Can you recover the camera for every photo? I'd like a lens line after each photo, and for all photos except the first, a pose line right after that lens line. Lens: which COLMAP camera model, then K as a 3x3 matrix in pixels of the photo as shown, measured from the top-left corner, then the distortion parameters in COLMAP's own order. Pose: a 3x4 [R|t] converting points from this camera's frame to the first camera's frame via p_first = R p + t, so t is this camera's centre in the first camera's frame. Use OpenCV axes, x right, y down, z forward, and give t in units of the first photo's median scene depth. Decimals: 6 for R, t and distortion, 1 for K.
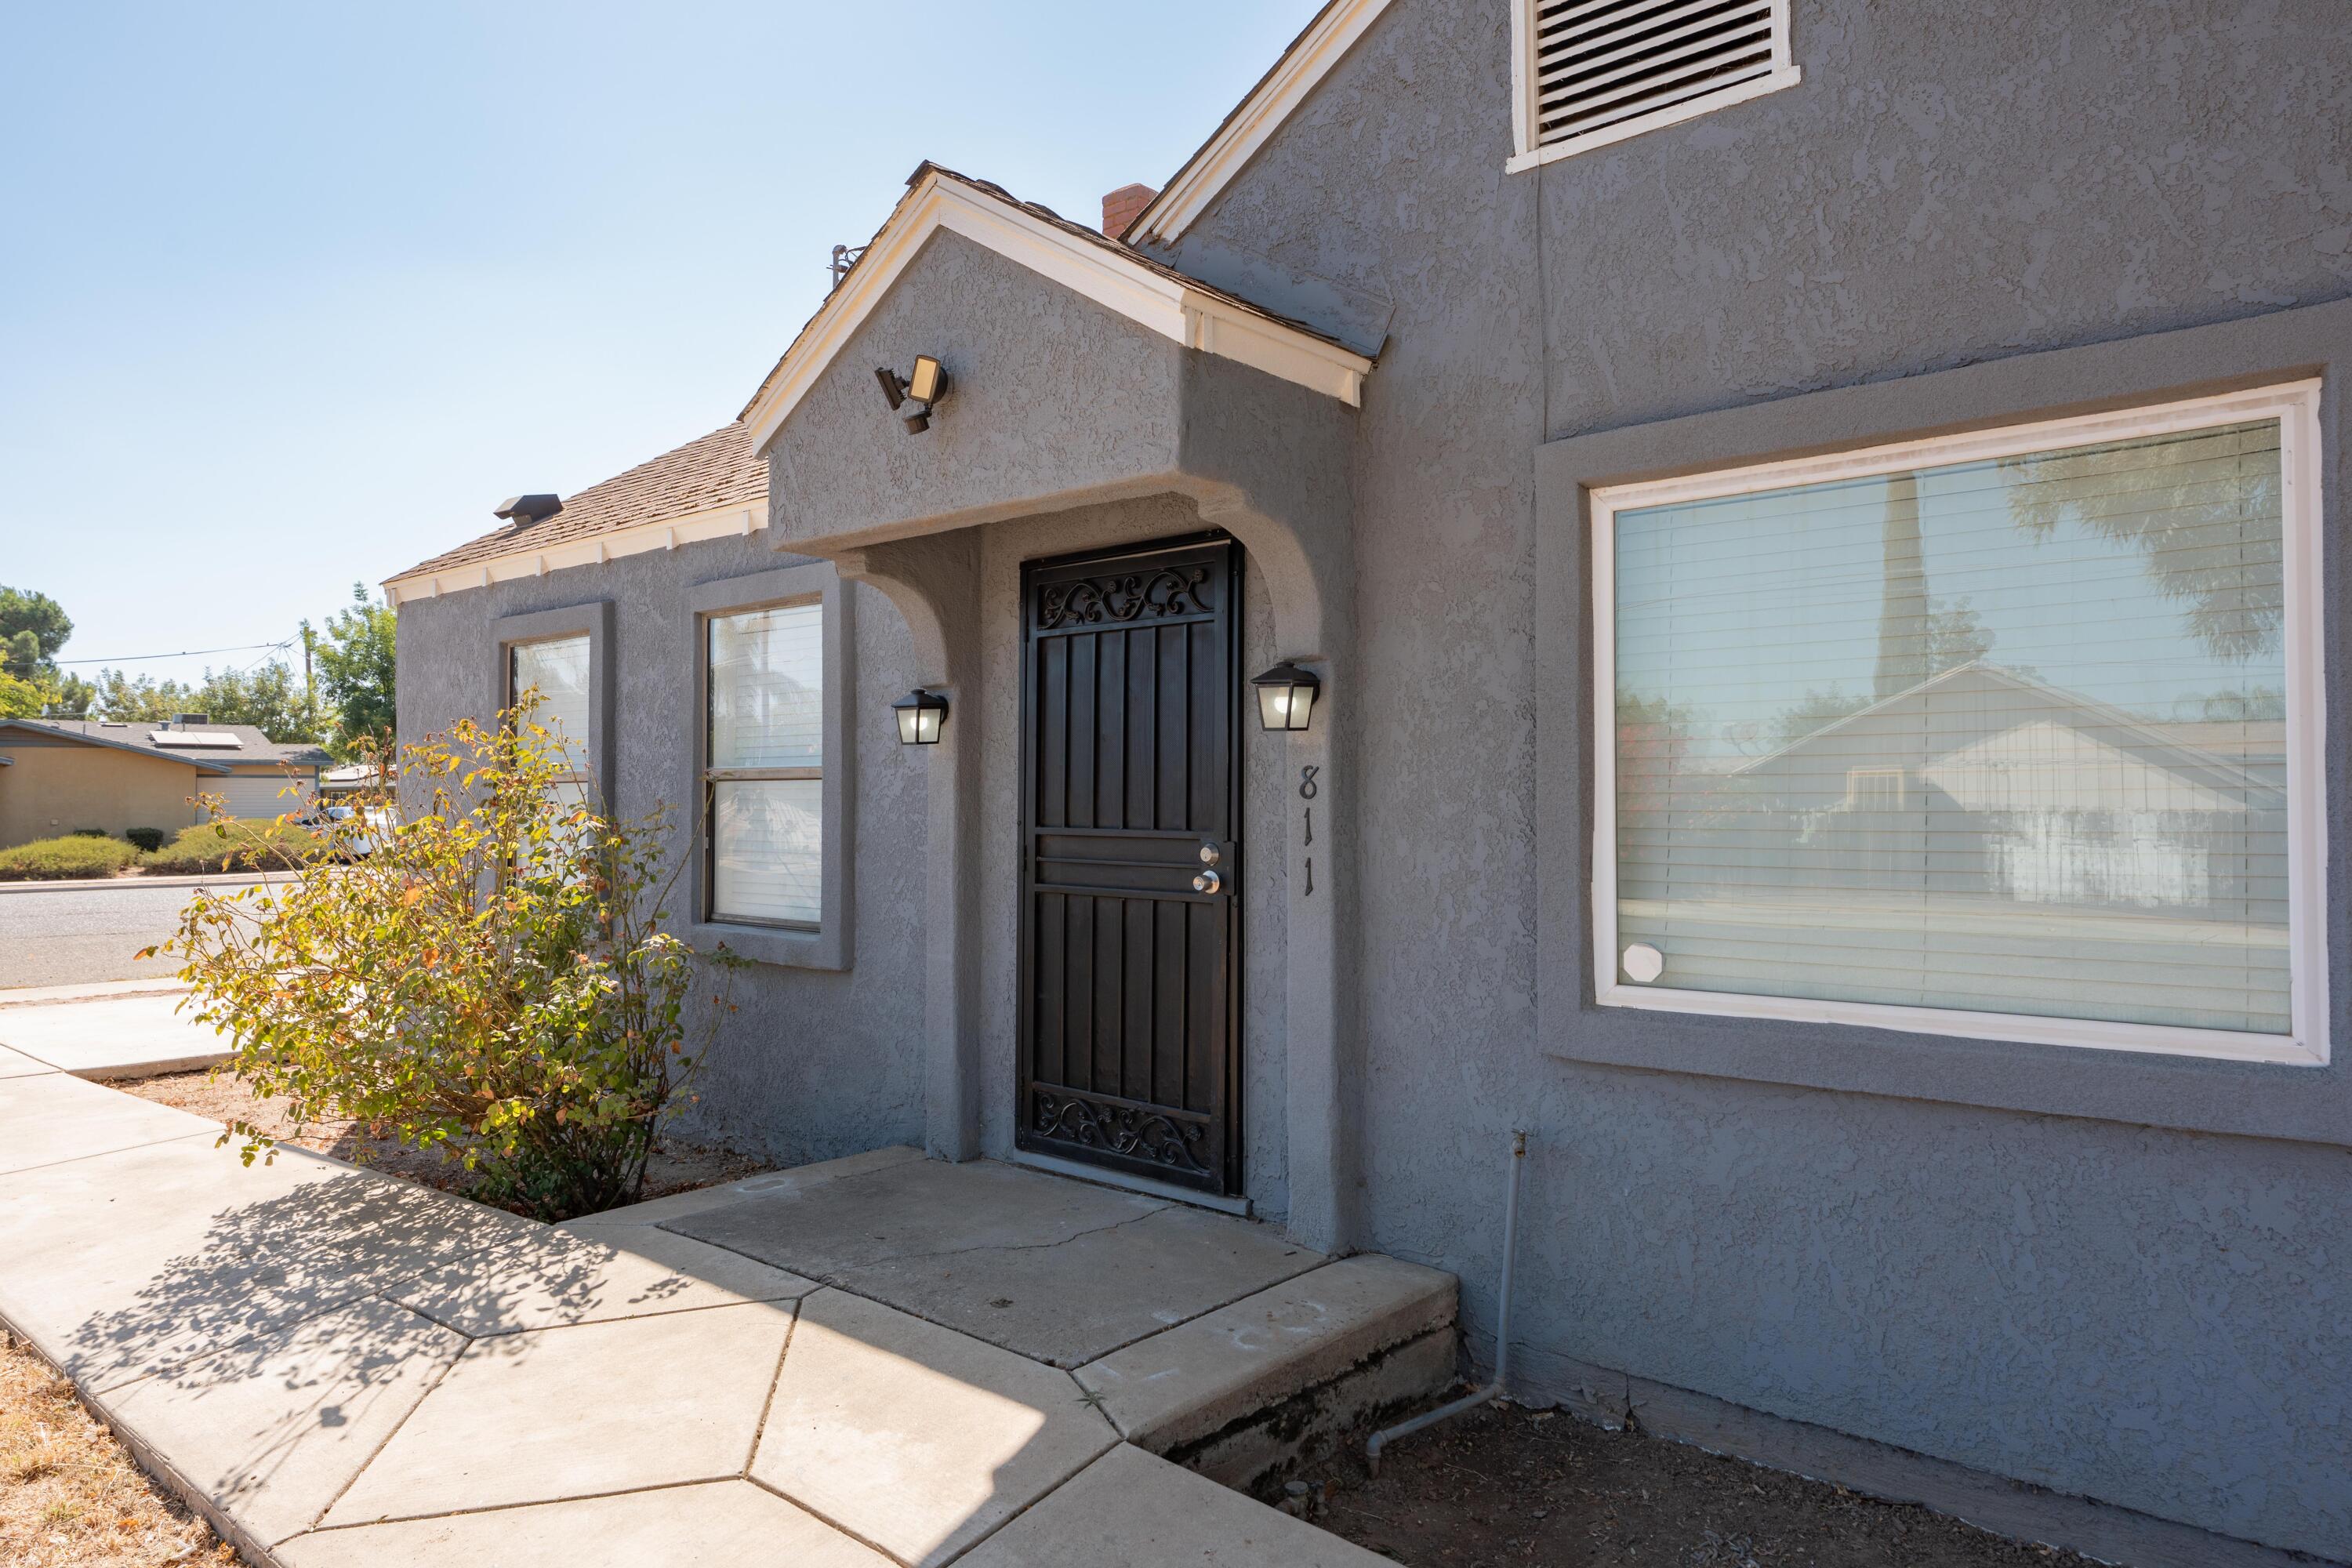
lens RADIAL K [[1413.9, 0, 1176.0], [0, 1413.9, 784.0], [0, 0, 1]] dist [0.001164, 0.000847]
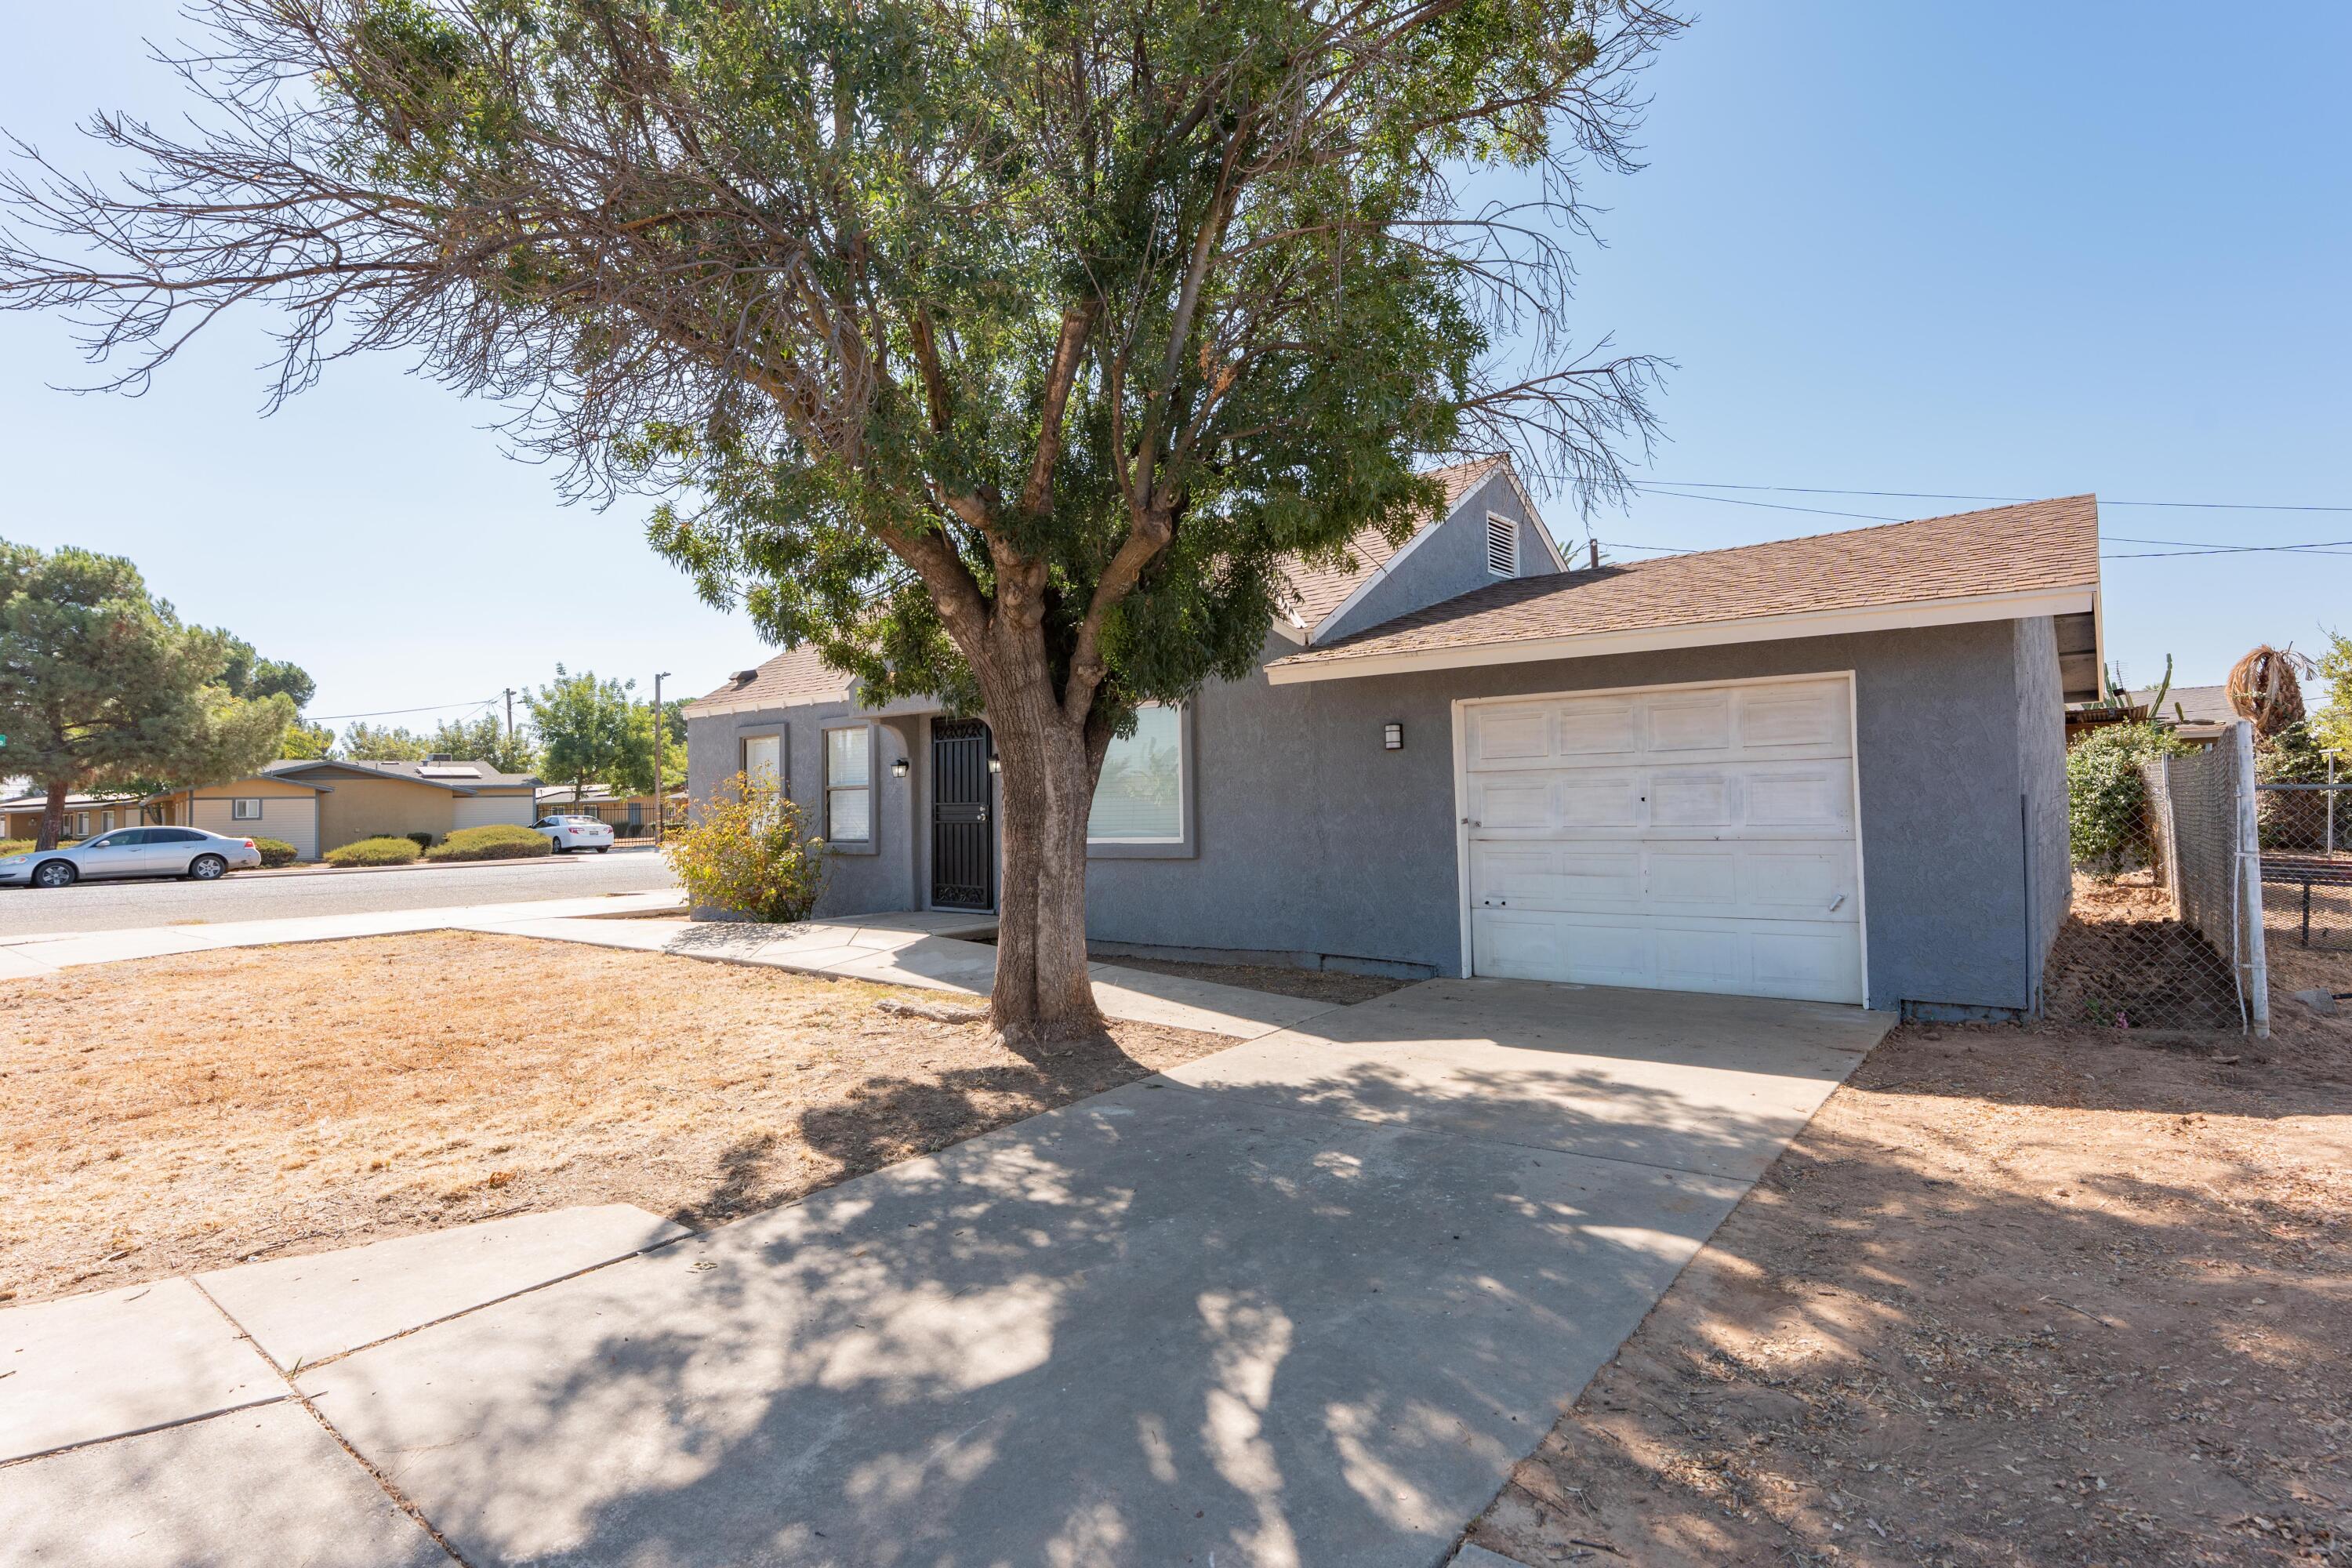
lens RADIAL K [[1088.8, 0, 1218.3], [0, 1088.8, 752.6], [0, 0, 1]] dist [0.000407, 0.000021]
pose [[0.998617, -0.020010, 0.048618, 0.417985], [0.021533, 0.999287, -0.031007, 0.007300], [-0.047963, 0.032011, 0.998336, -1.471343]]
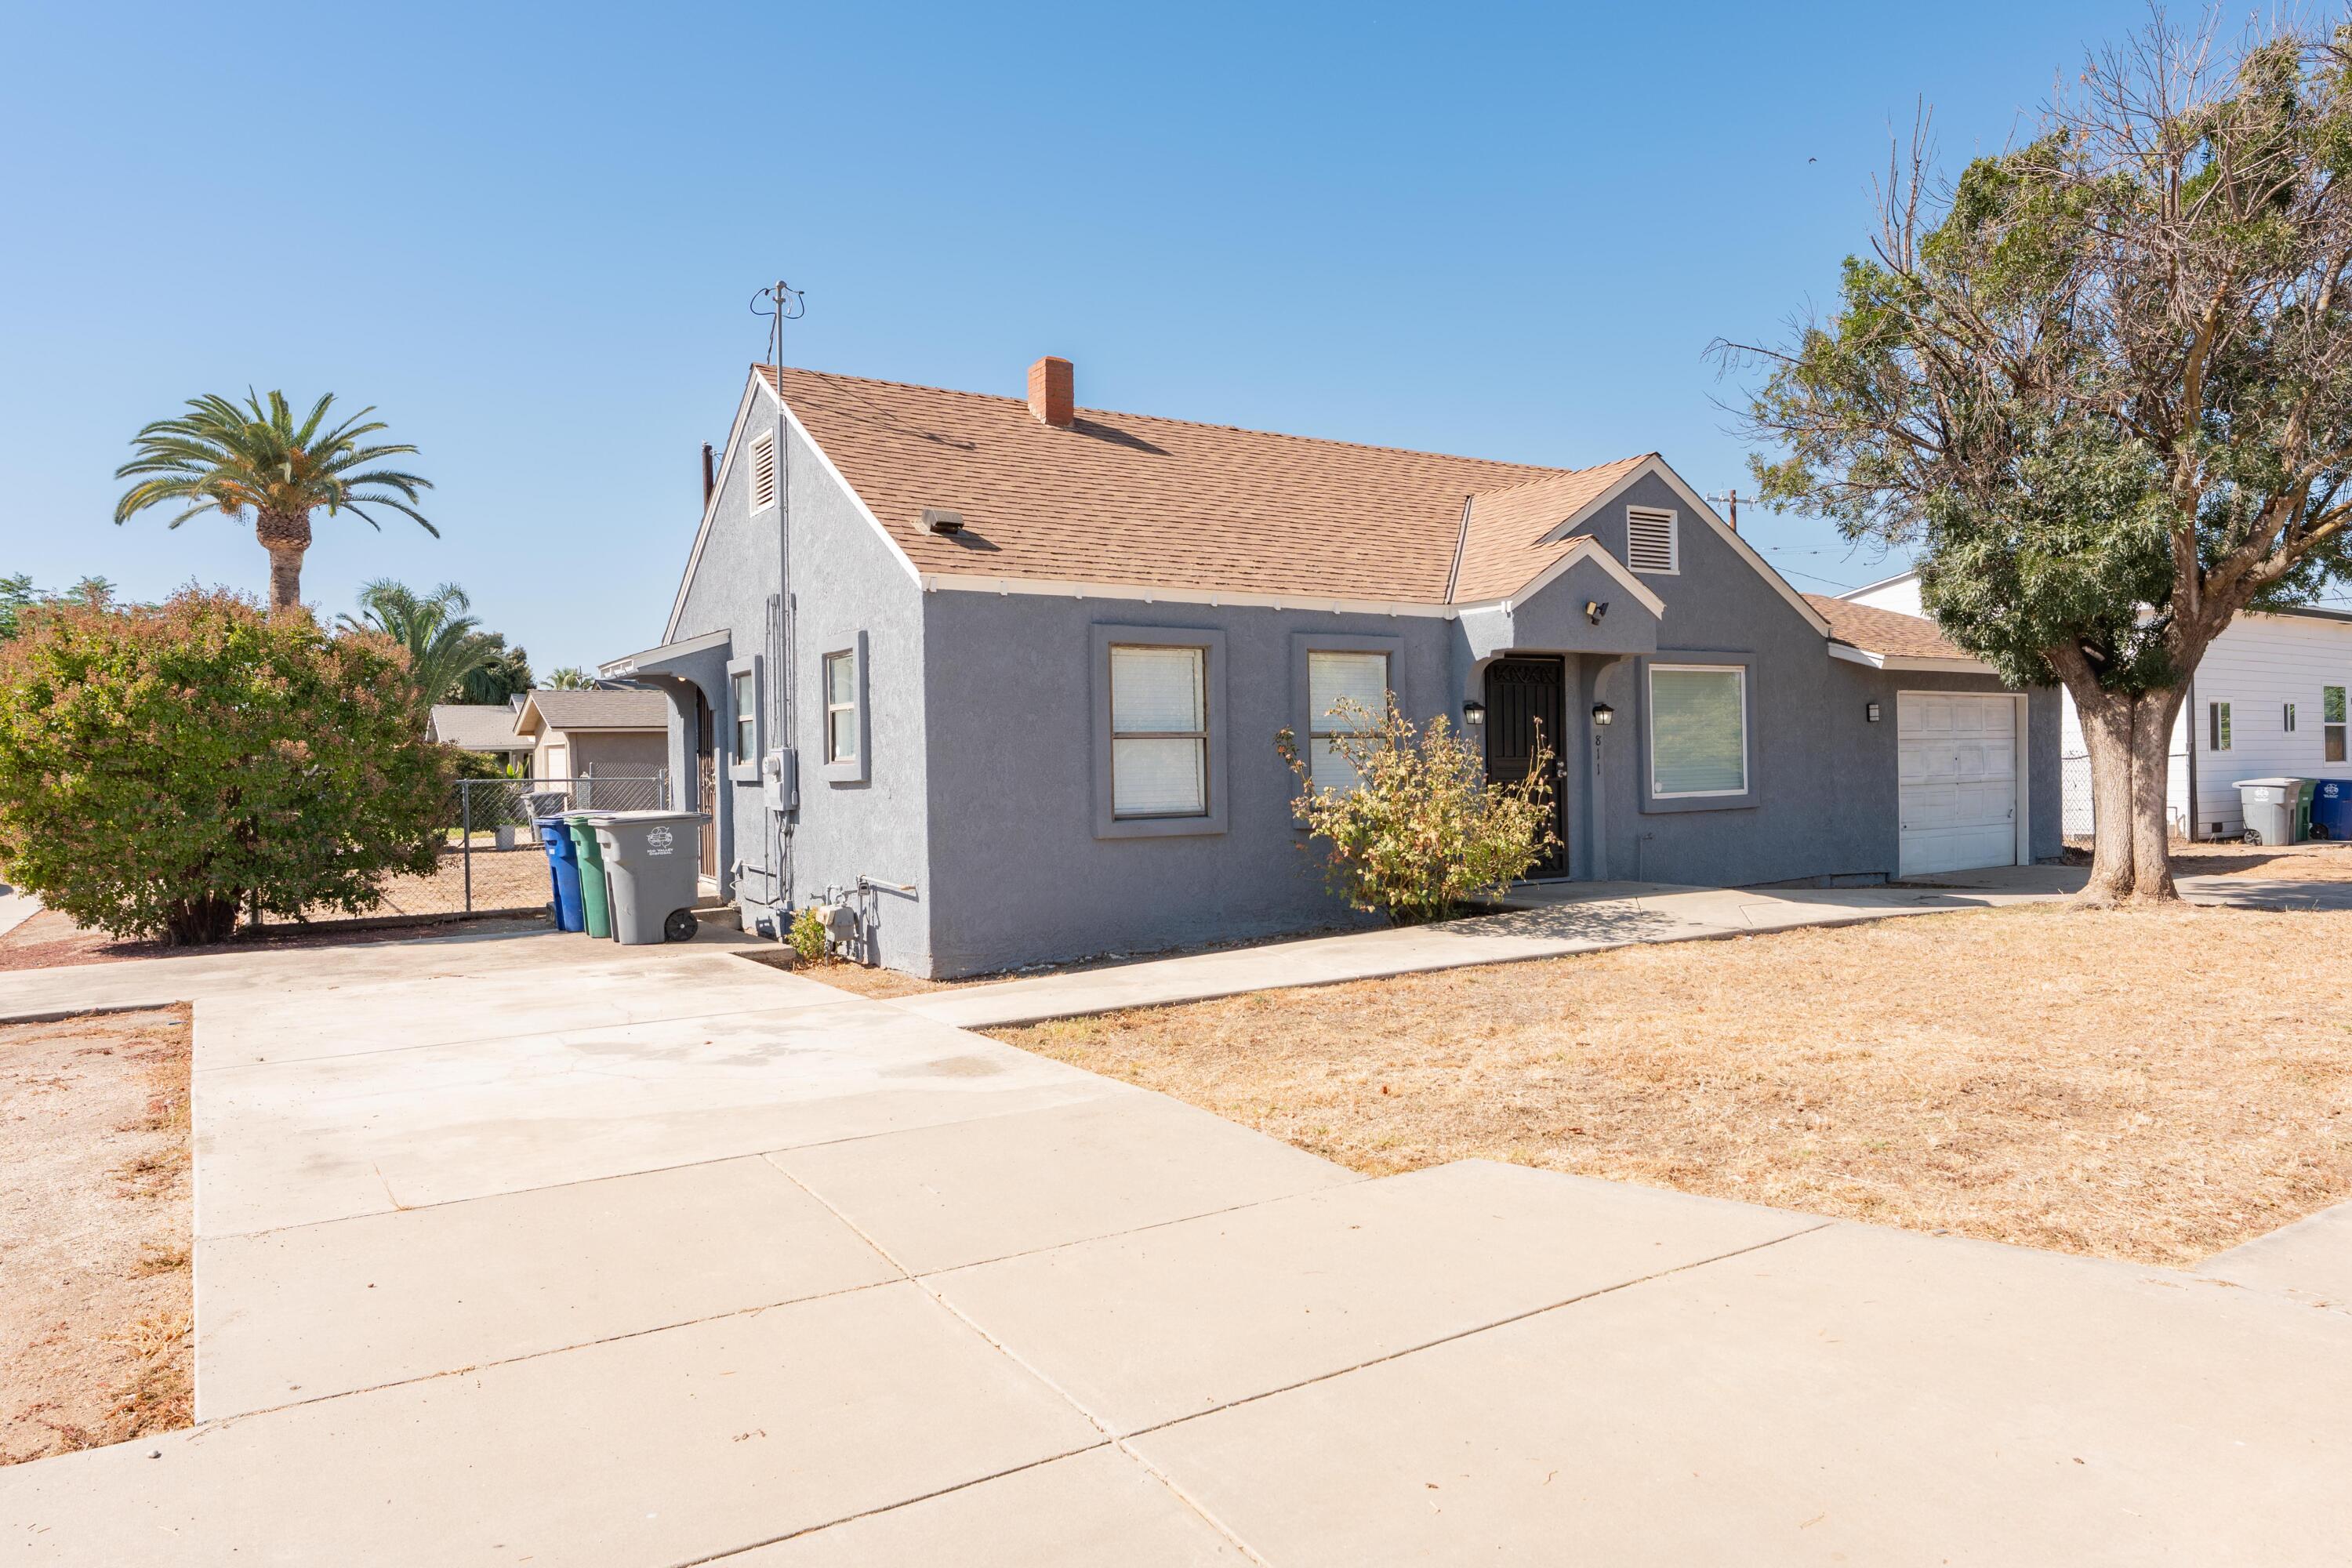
lens RADIAL K [[1541.5, 0, 1176.0], [0, 1541.5, 784.0], [0, 0, 1]] dist [0.001281, -0.000179]
pose [[0.309644, -0.014004, 0.950749, -3.018068], [0.005664, 0.999901, 0.012883, 0.040425], [-0.950836, 0.001396, 0.309693, 0.689278]]
